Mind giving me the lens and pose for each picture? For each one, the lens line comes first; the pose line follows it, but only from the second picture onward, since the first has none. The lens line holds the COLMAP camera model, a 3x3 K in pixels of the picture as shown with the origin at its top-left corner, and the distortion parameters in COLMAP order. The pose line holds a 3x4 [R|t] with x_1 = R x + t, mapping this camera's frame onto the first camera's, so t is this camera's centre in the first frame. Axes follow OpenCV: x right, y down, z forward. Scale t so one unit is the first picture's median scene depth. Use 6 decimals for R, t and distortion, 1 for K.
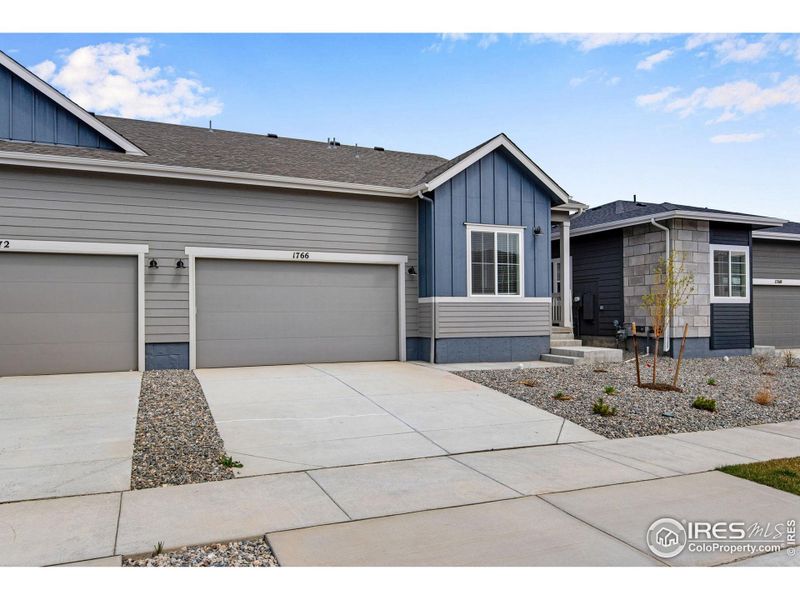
lens RADIAL K [[570.6, 0, 400.0], [0, 570.6, 300.0], [0, 0, 1]] dist [0.012521, 0.002024]
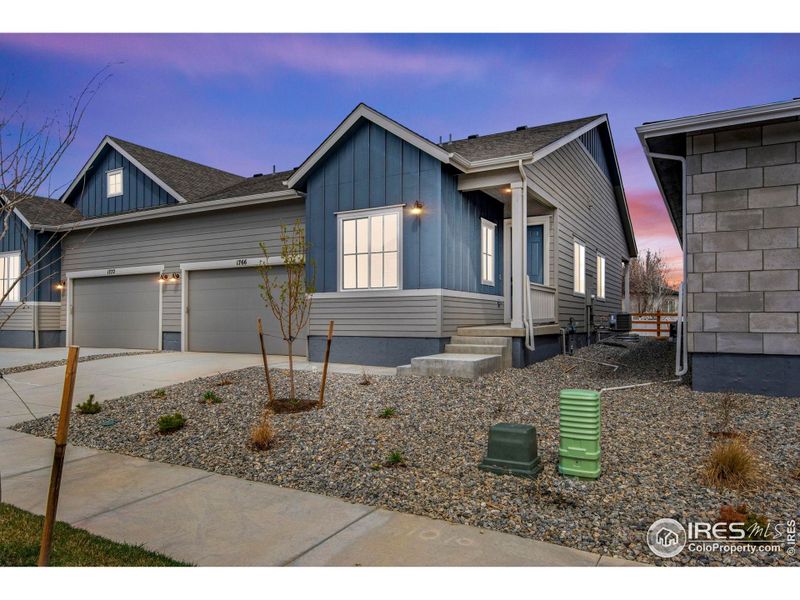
lens RADIAL K [[543.1, 0, 400.0], [0, 543.1, 300.0], [0, 0, 1]] dist [0.003278, 0.000502]
pose [[0.596497, -0.022606, -0.802297, 0.879283], [0.018075, 0.999728, -0.014731, 0.022086], [0.802412, -0.005714, 0.596743, 0.553818]]
